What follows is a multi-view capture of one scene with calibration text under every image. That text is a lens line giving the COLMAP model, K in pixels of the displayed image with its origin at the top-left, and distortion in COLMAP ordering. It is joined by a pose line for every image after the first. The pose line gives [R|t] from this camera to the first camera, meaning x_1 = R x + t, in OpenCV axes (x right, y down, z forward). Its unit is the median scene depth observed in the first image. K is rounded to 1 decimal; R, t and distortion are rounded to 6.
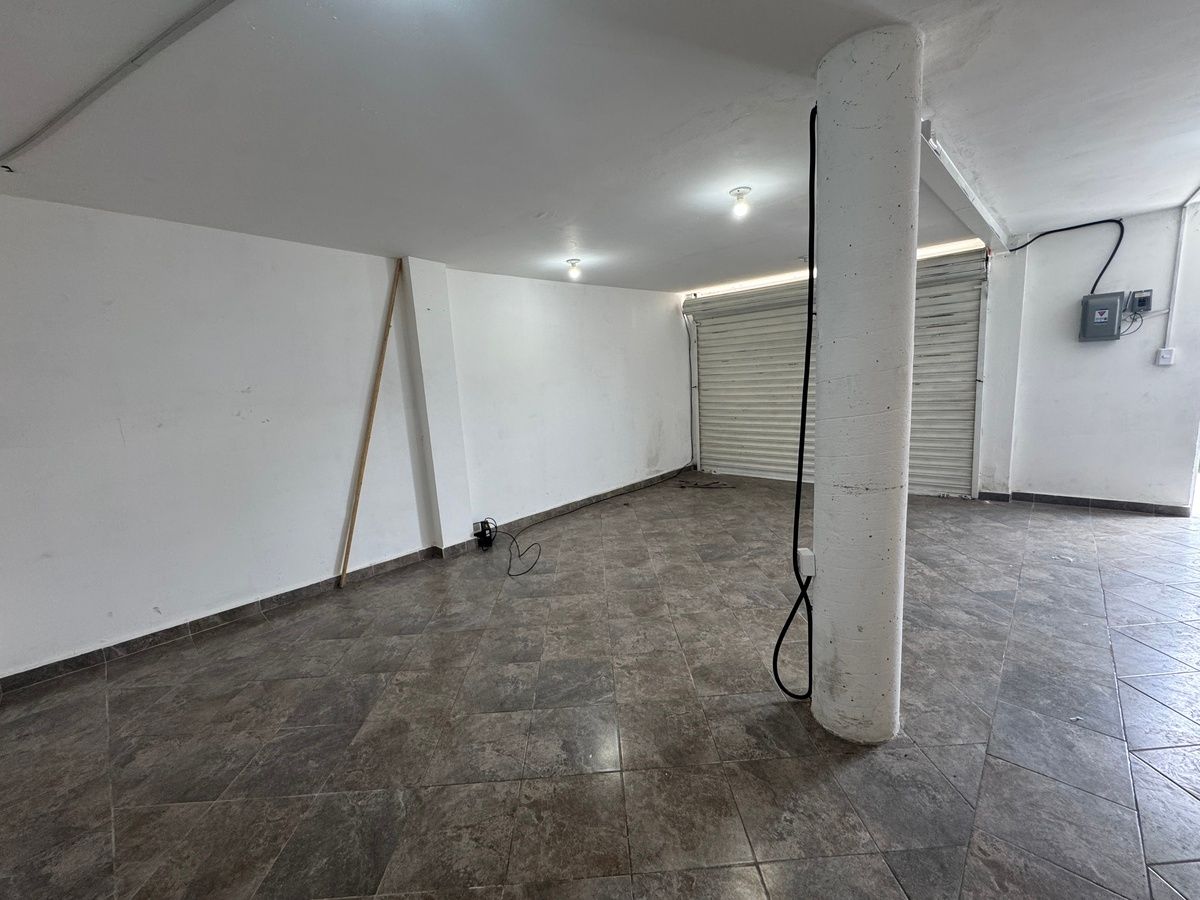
lens RADIAL K [[485.1, 0, 601.1], [0, 485.1, 447.4], [0, 0, 1]] dist [0.000121, -0.000793]
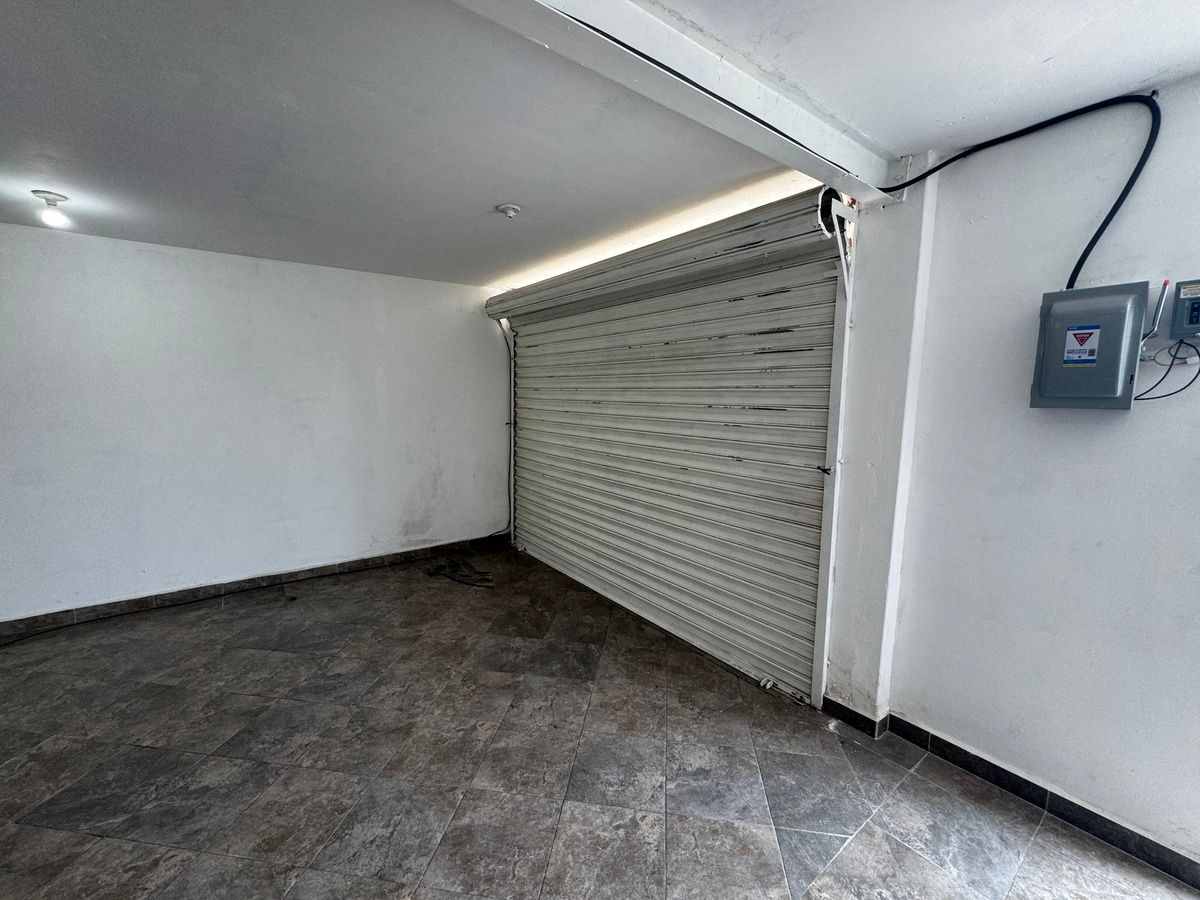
lens RADIAL K [[485.1, 0, 597.8], [0, 485.1, 448.3], [0, 0, 1]] dist [0.000121, -0.000793]
pose [[0.983262, 0.093320, -0.156484, 0.627698], [-0.098328, 0.994851, -0.024559, -0.124110], [0.153386, 0.039535, 0.987375, 0.491499]]
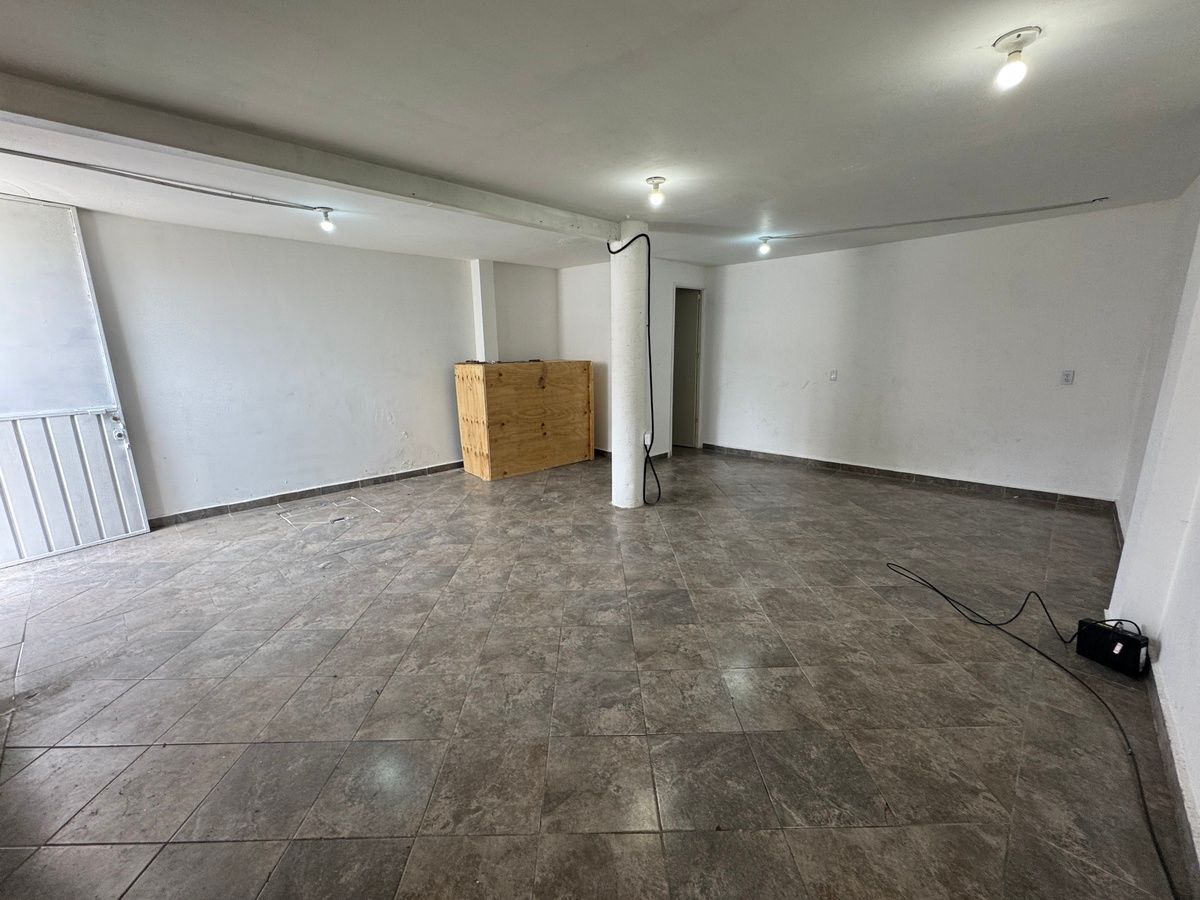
lens RADIAL K [[485.1, 0, 597.1], [0, 485.1, 453.3], [0, 0, 1]] dist [0.000121, -0.000793]
pose [[-0.997311, 0.067152, 0.029347, 0.254758], [0.073207, 0.931247, 0.356960, -0.216060], [-0.003359, 0.358148, -0.933659, 1.327306]]
